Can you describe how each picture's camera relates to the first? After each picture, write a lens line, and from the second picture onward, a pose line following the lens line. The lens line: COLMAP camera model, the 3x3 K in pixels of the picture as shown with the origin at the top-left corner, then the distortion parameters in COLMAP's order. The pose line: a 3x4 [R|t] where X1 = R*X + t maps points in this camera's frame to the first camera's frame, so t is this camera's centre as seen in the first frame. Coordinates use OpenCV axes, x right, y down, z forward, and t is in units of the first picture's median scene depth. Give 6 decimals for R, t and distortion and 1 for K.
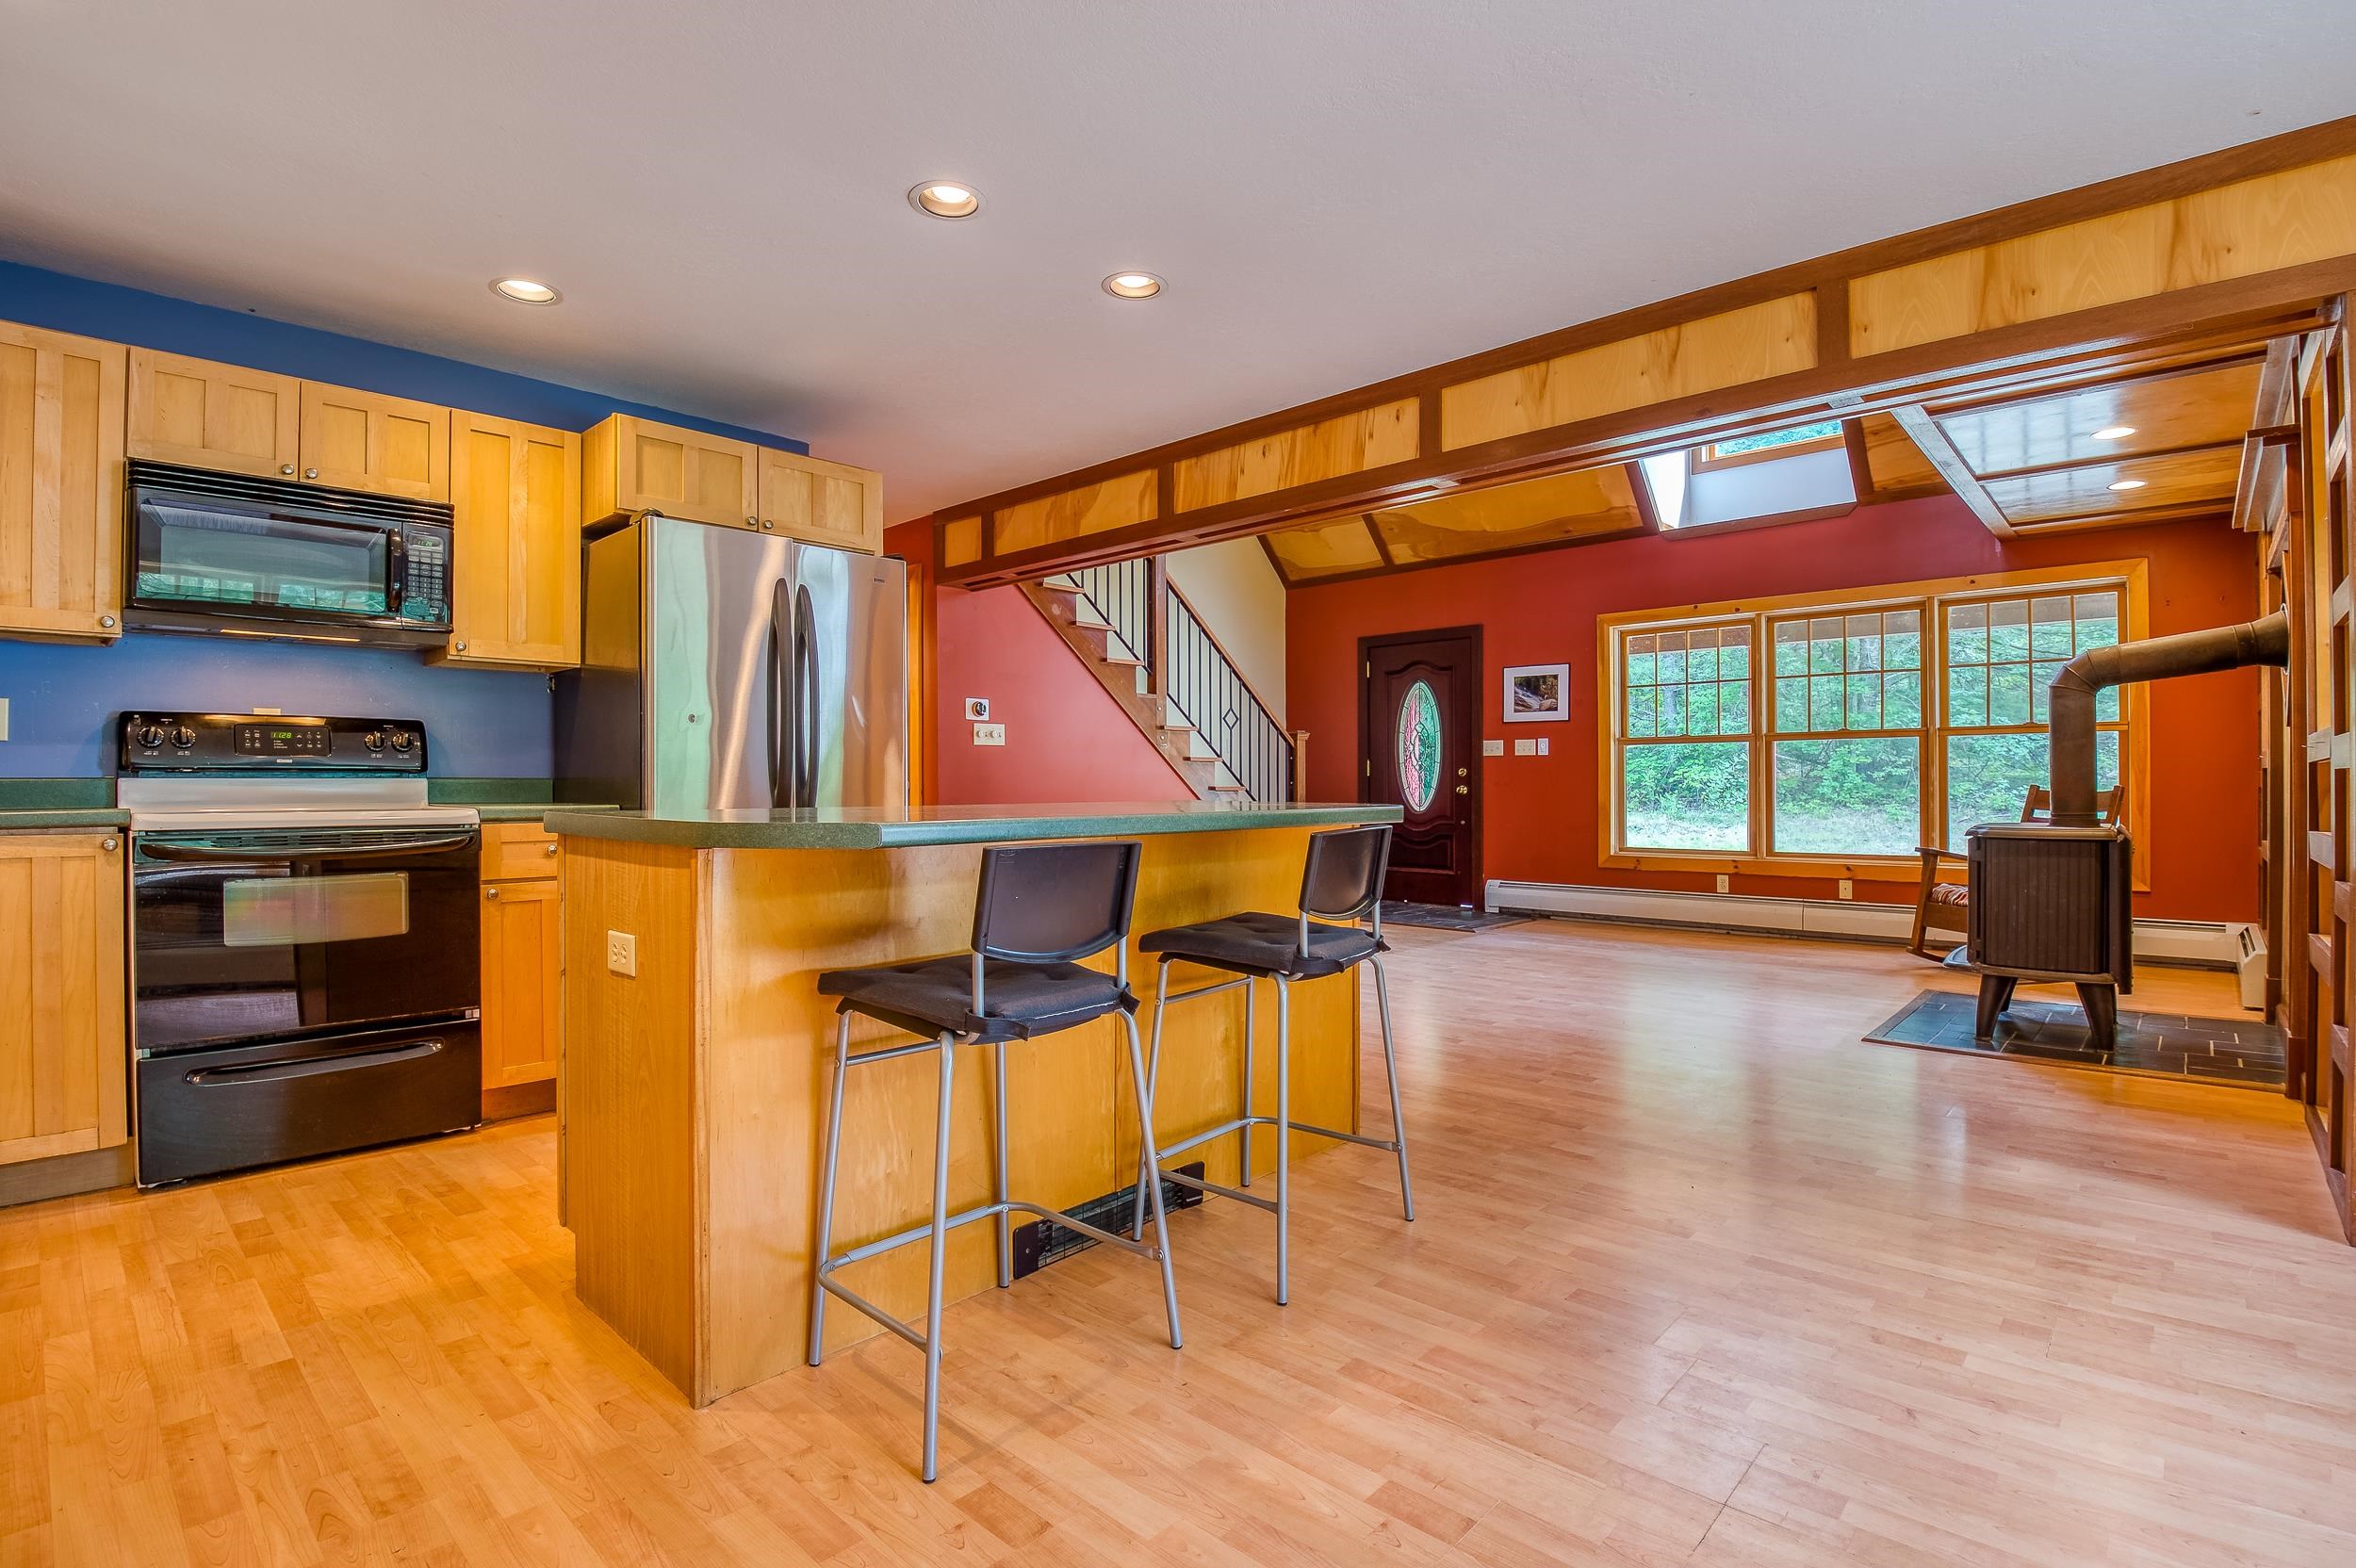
lens RADIAL K [[1137.9, 0, 1237.0], [0, 1137.9, 800.0], [0, 0, 1]] dist [-0.032236, -0.004525]
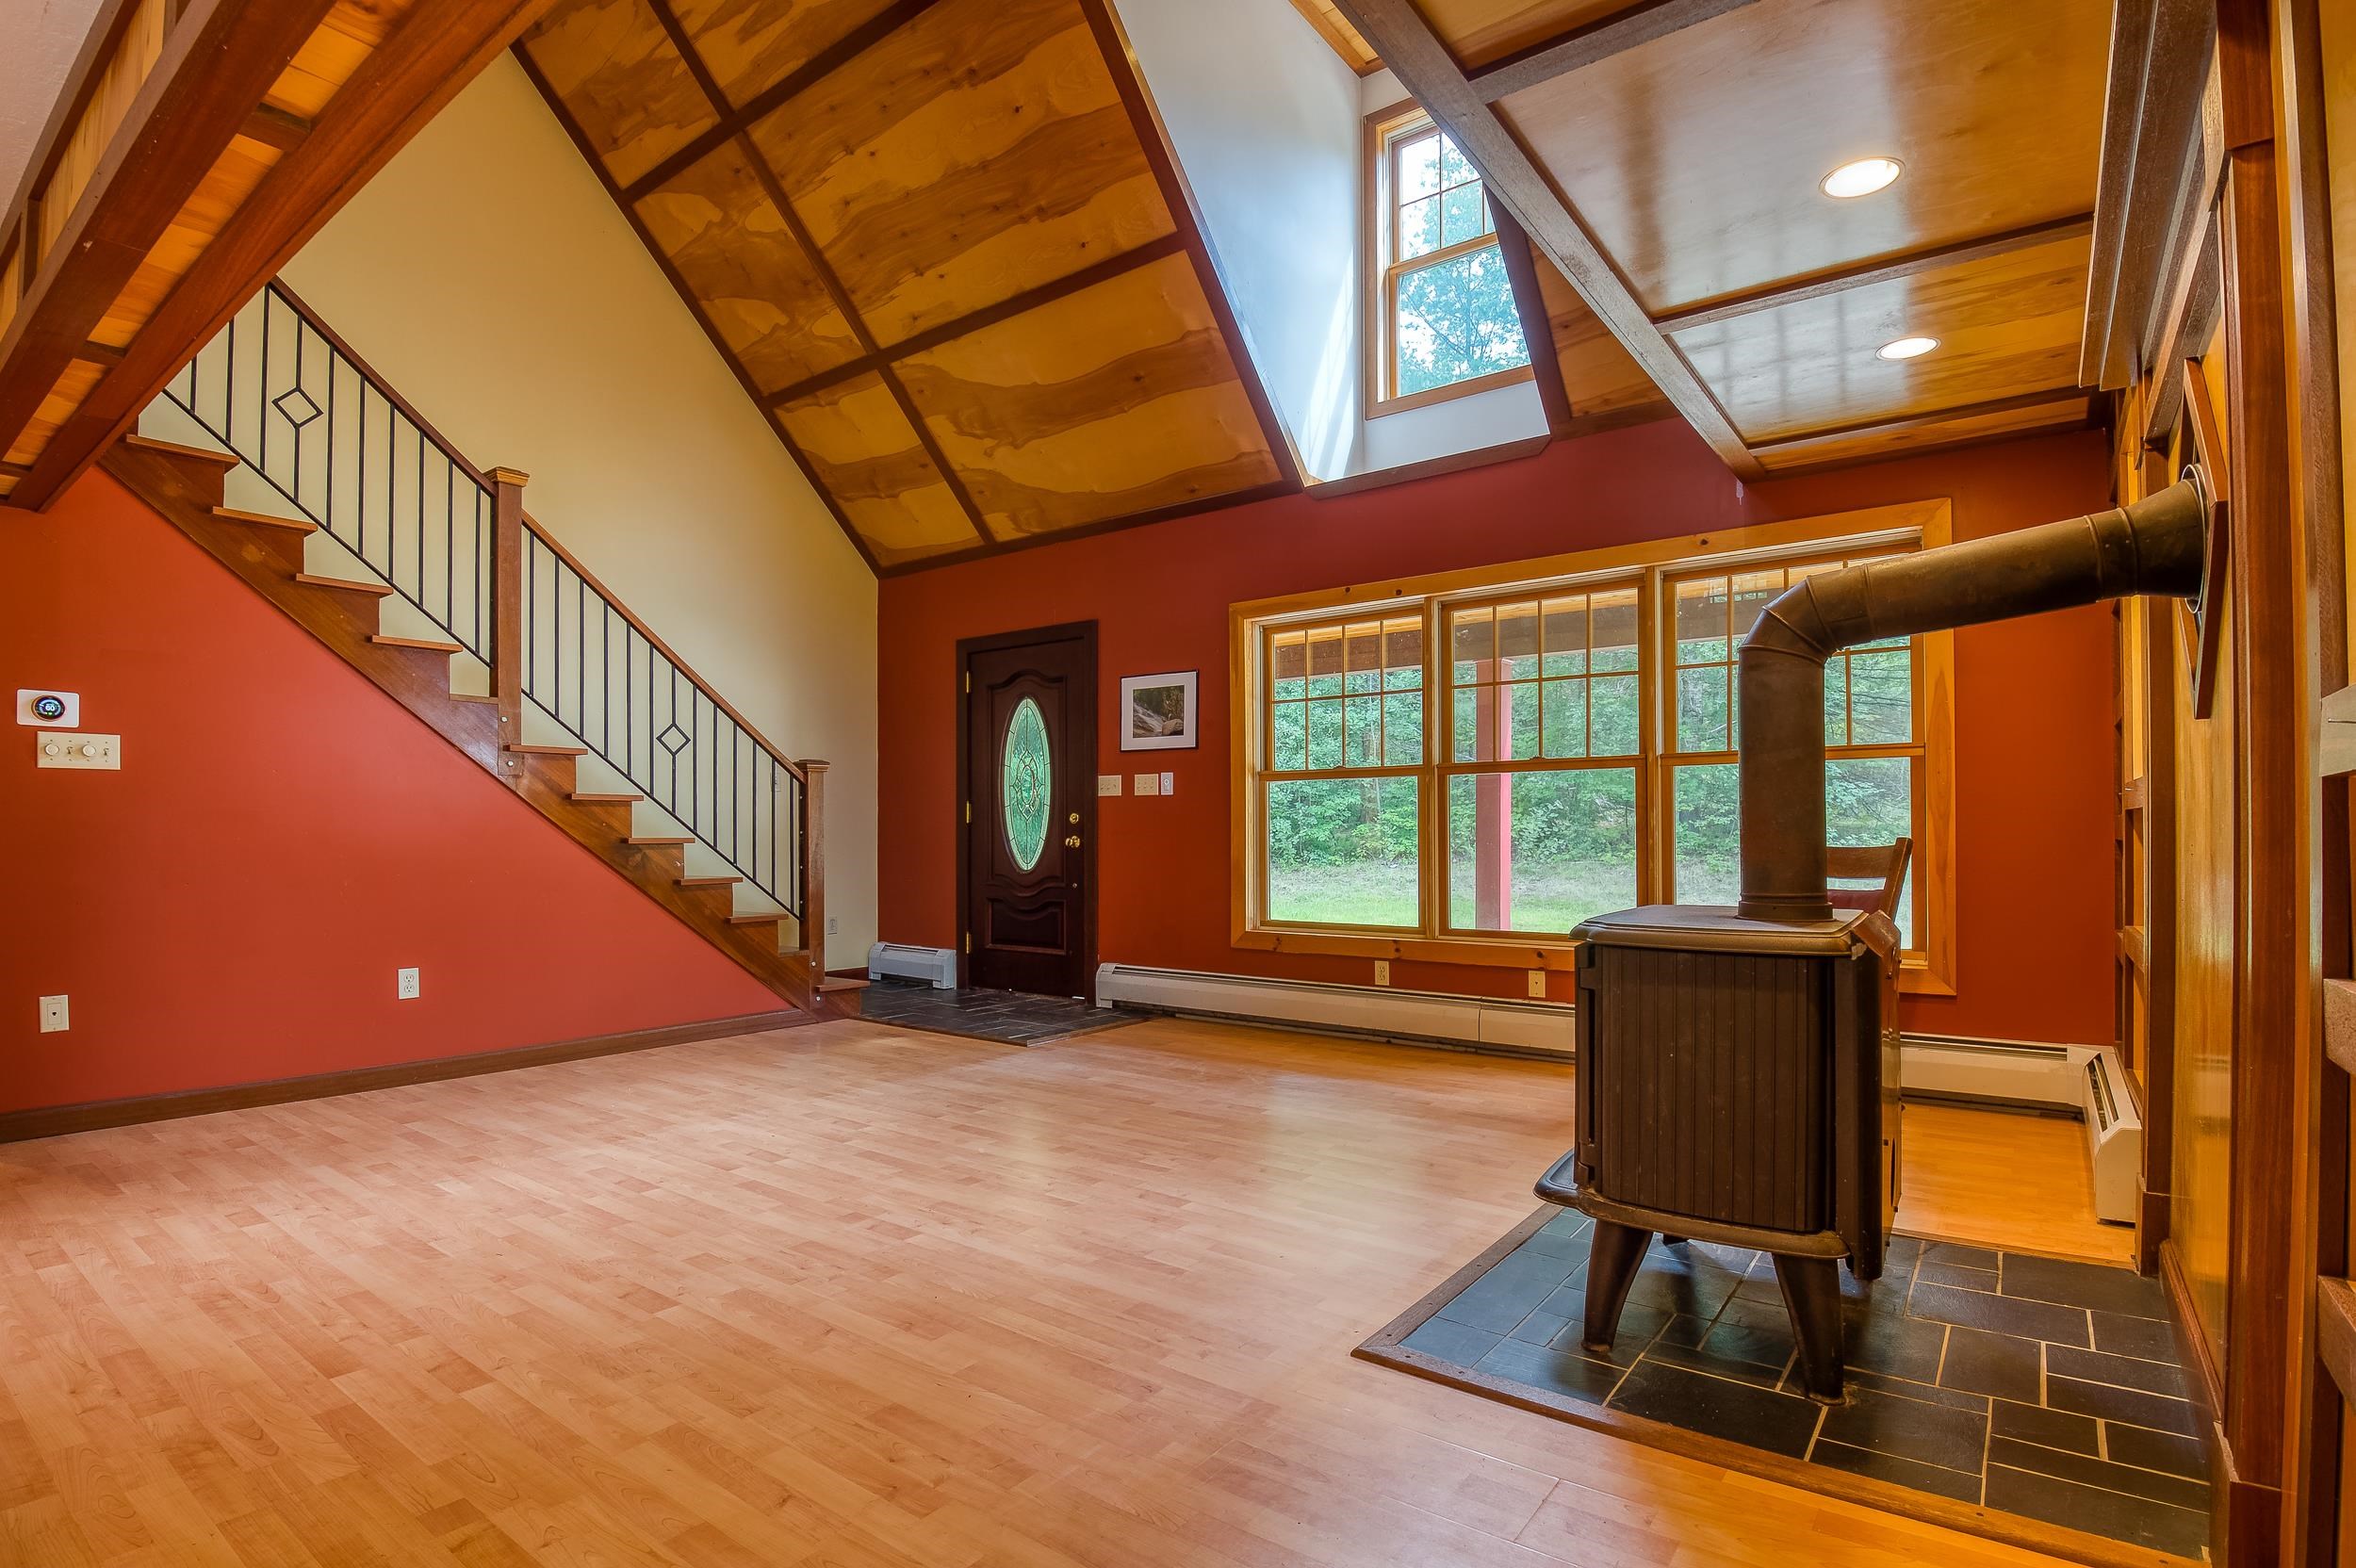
lens RADIAL K [[1137.9, 0, 1179.3], [0, 1137.9, 825.2], [0, 0, 1]] dist [-0.032236, -0.004525]
pose [[0.998156, 0.002494, 0.060650, 0.260102], [-0.001254, 0.999789, -0.020481, -0.004904], [-0.060689, 0.020368, 0.997949, 0.293374]]
